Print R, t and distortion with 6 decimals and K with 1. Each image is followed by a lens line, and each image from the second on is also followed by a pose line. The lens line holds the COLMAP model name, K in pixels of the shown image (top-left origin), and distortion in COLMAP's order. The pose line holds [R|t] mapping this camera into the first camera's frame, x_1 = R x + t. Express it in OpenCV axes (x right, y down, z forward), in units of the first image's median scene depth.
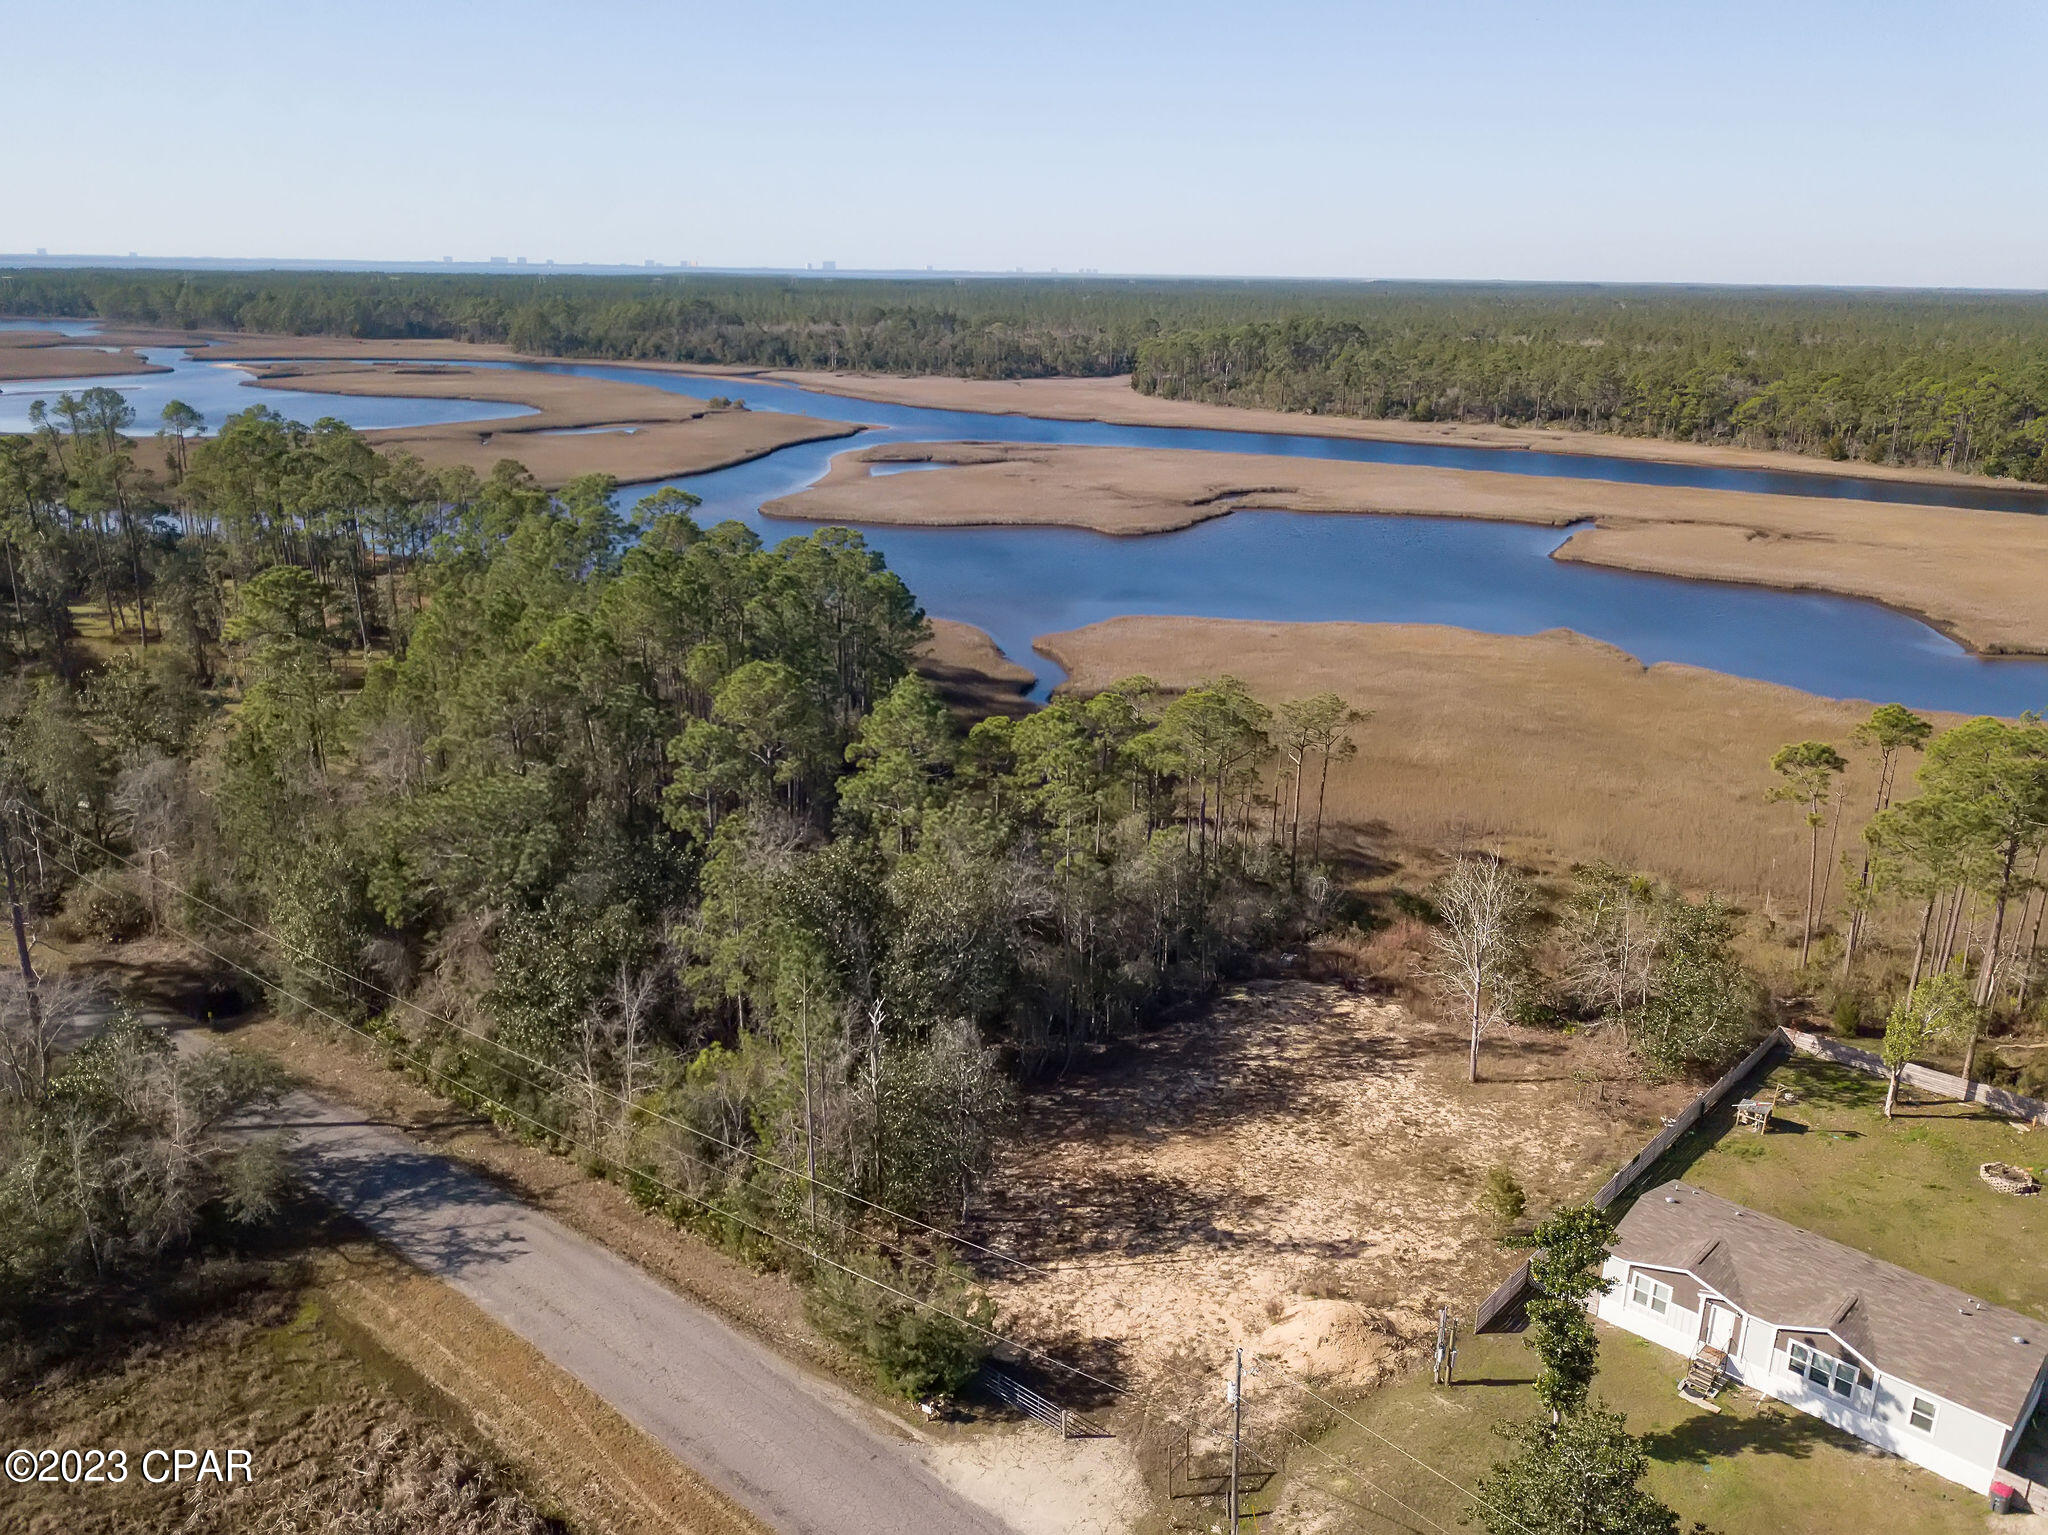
lens RADIAL K [[1627.5, 0, 1025.5], [0, 1627.5, 696.8], [0, 0, 1]] dist [0.023085, -0.032207]
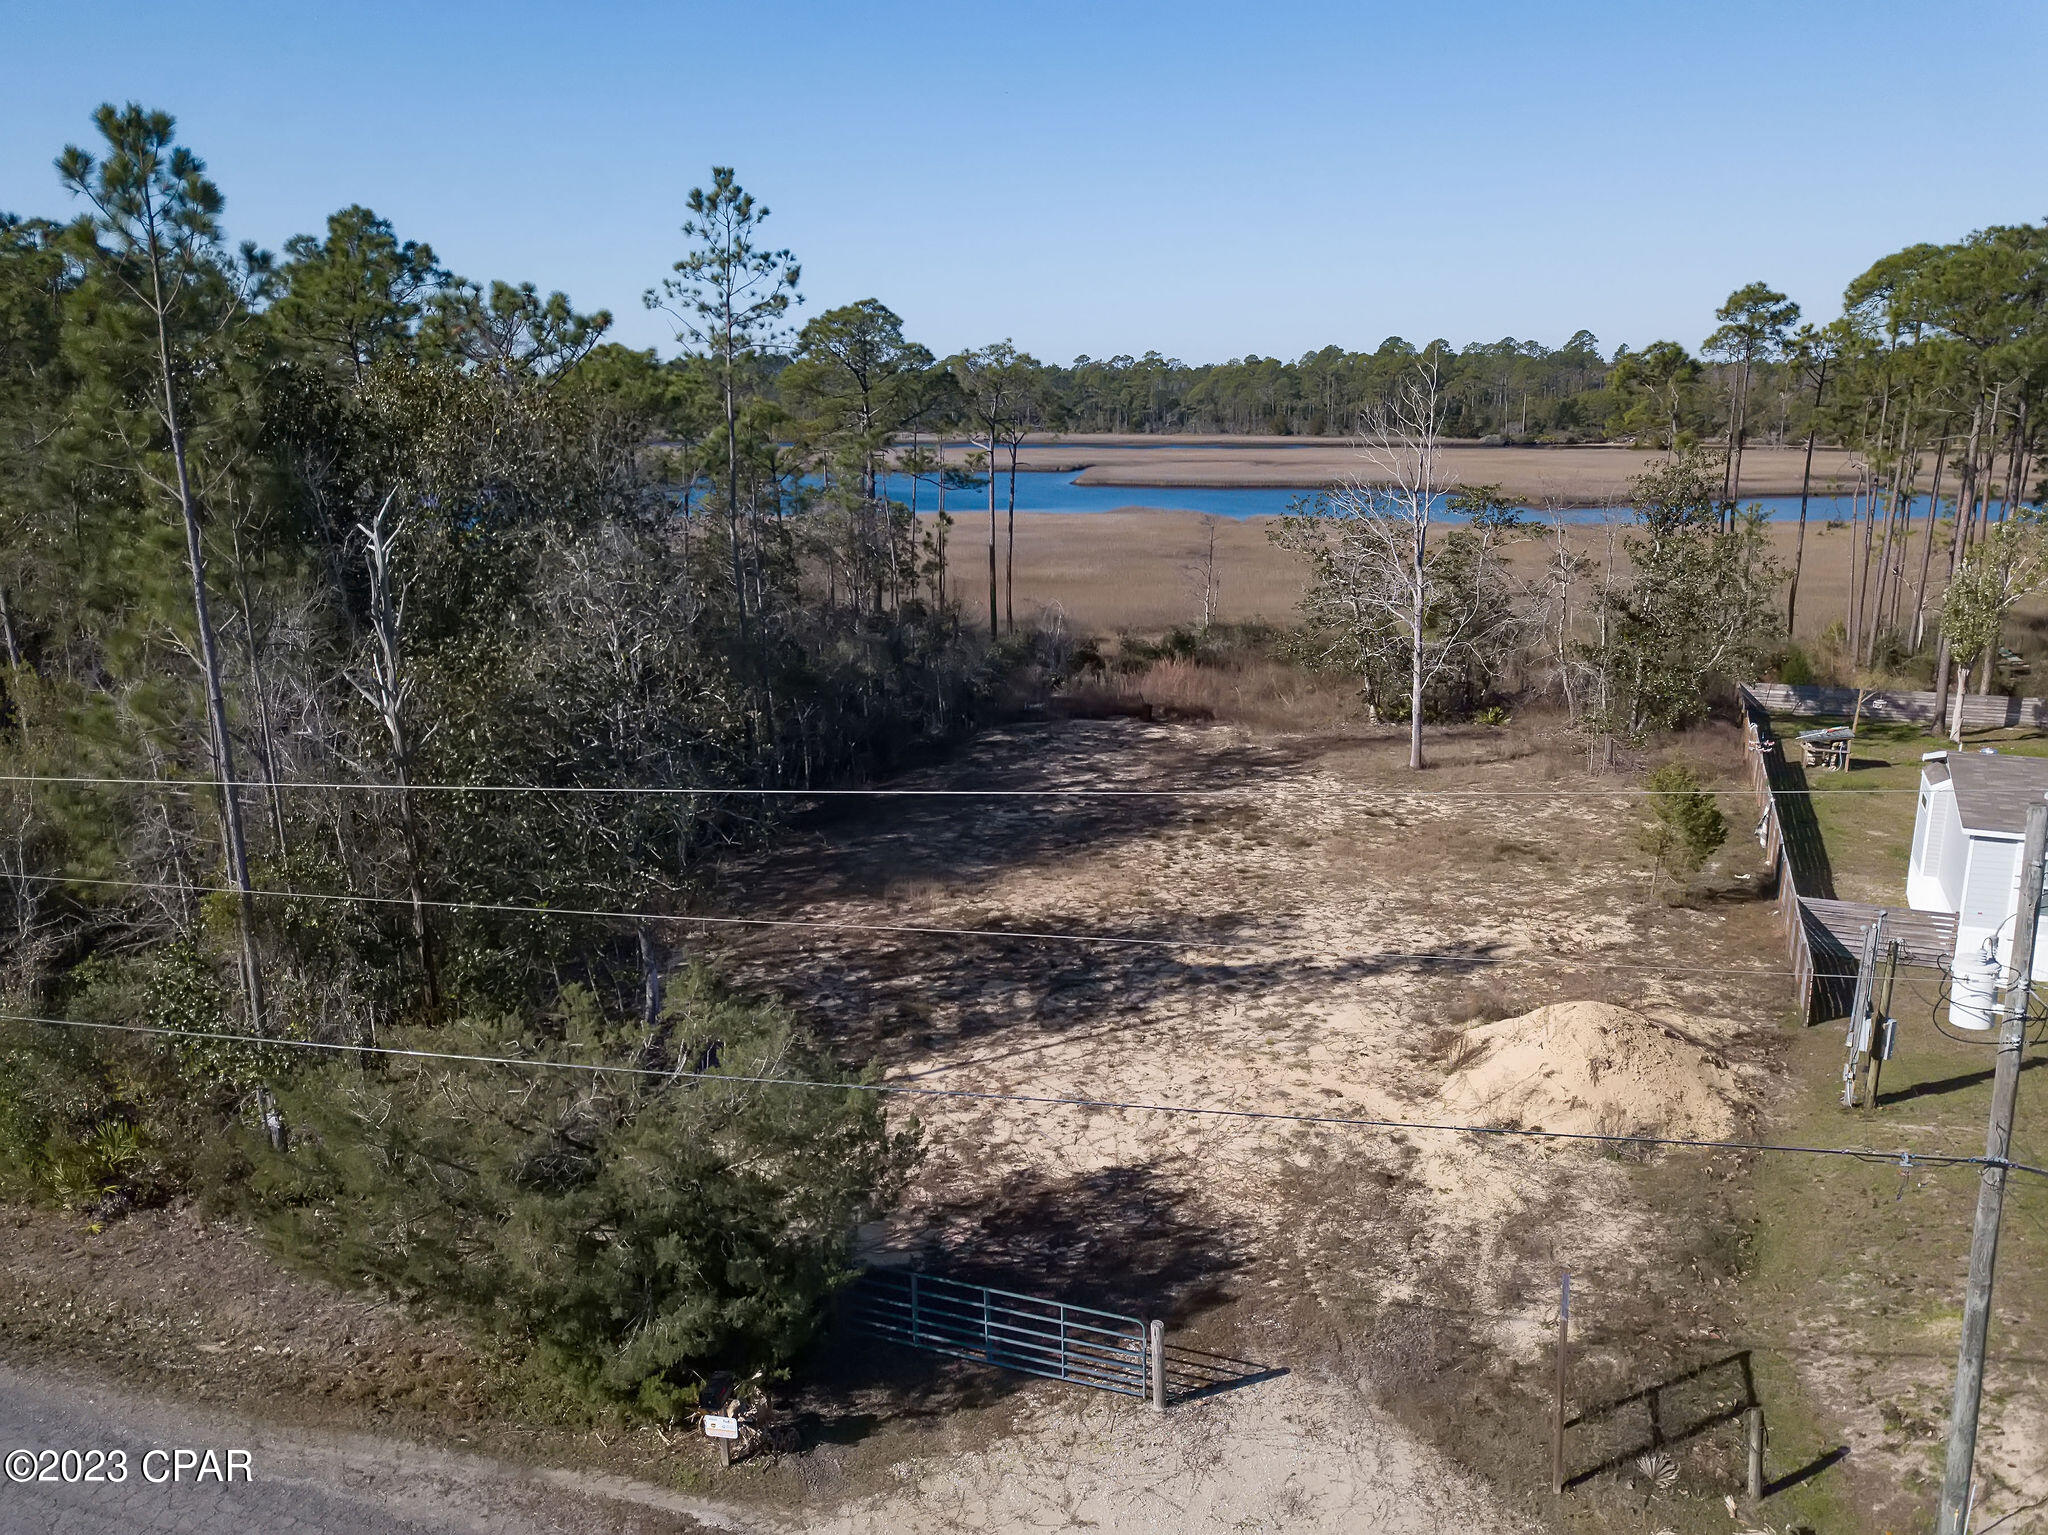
lens RADIAL K [[1627.5, 0, 1025.5], [0, 1627.5, 696.8], [0, 0, 1]] dist [0.023085, -0.032207]
pose [[0.937525, -0.088382, 0.336504, -0.082084], [0.110407, 0.992782, -0.046850, 0.267687], [-0.329934, 0.081076, 0.940516, 0.568244]]
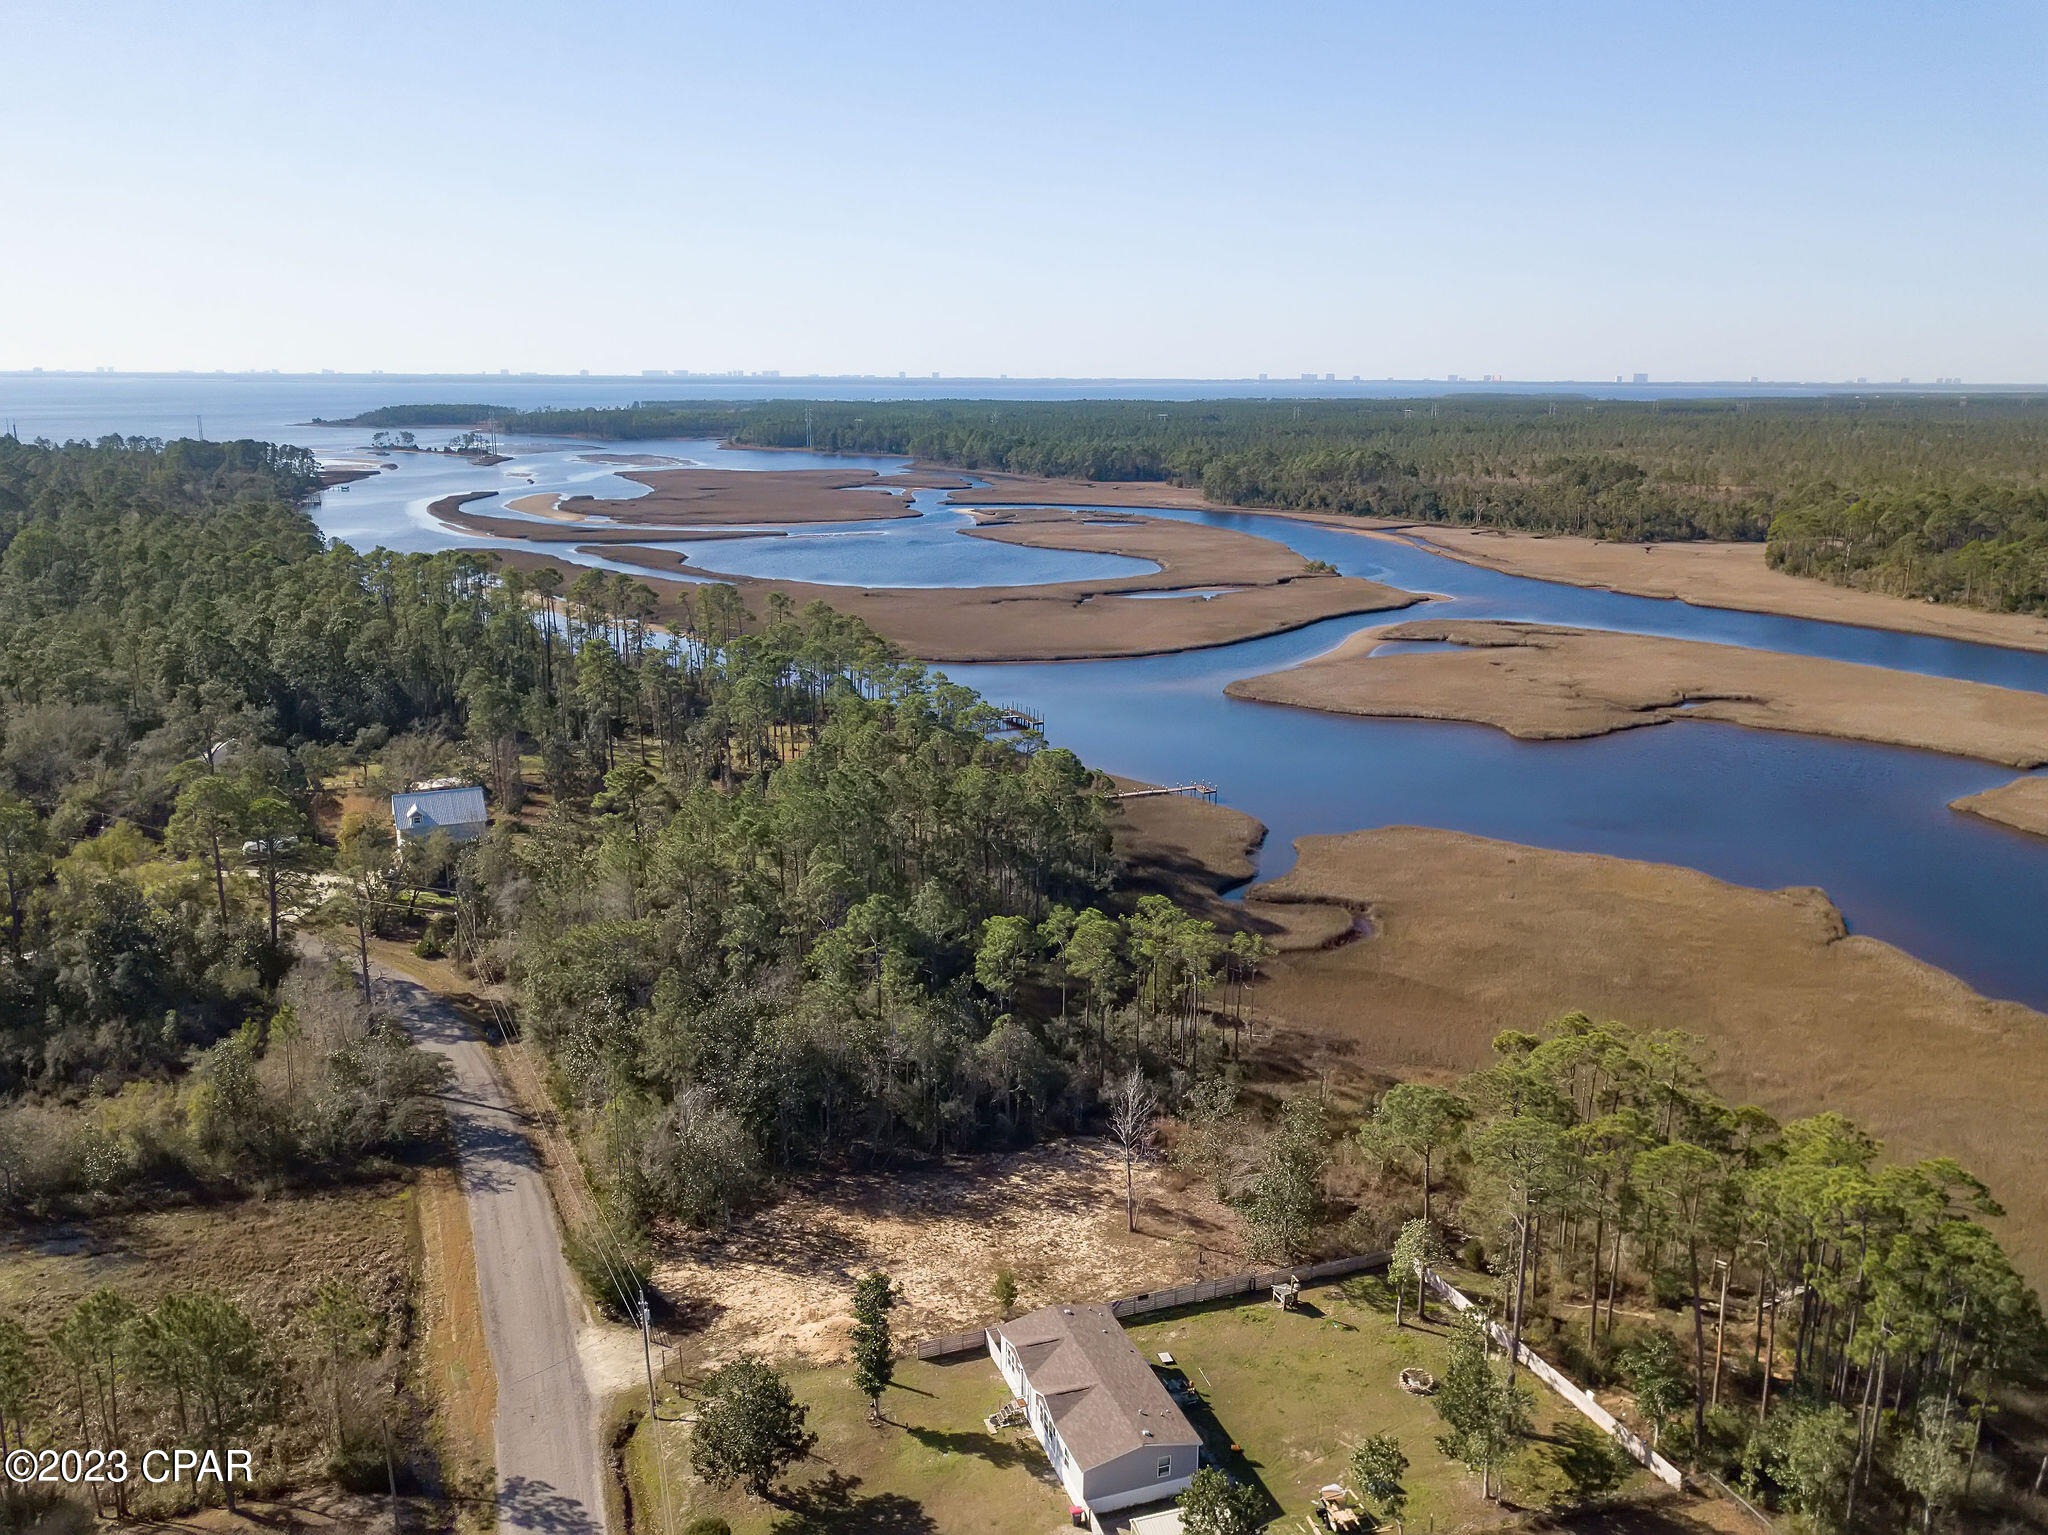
lens RADIAL K [[1627.5, 0, 1025.5], [0, 1627.5, 696.8], [0, 0, 1]] dist [0.023085, -0.032207]
pose [[0.890743, 0.074083, -0.448429, 0.961838], [-0.103718, 0.993726, -0.041851, -0.190110], [0.442515, 0.083789, 0.892838, -0.417894]]
